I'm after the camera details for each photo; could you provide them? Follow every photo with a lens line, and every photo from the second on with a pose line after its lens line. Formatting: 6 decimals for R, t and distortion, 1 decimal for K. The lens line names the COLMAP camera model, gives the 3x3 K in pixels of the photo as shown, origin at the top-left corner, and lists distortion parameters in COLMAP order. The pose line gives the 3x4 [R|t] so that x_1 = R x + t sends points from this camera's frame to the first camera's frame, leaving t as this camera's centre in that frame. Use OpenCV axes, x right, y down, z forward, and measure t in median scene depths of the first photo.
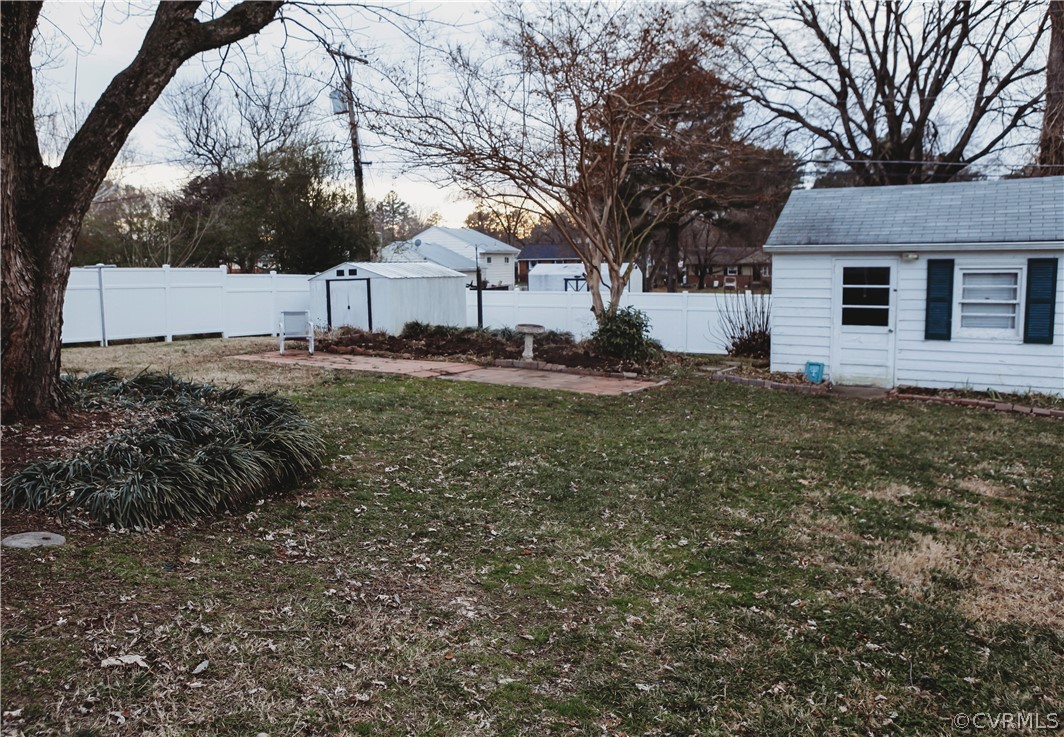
lens RADIAL K [[790.5, 0, 532.0], [0, 790.5, 368.5], [0, 0, 1]] dist [-0.054620, 0.000252]
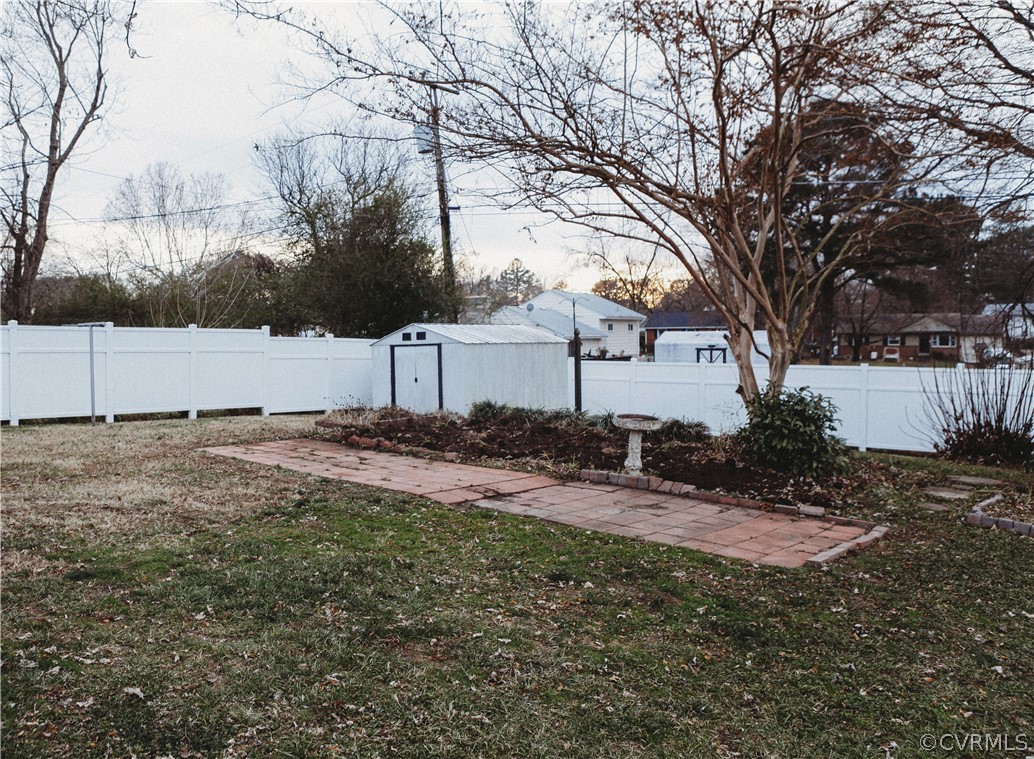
lens RADIAL K [[791.0, 0, 487.5], [0, 791.0, 352.1], [0, 0, 1]] dist [-0.087470, 0.103688]
pose [[0.975928, 0.006766, -0.217990, 0.011485], [-0.030515, 0.993923, -0.105768, -0.023818], [0.215949, 0.109874, 0.970203, 0.244397]]
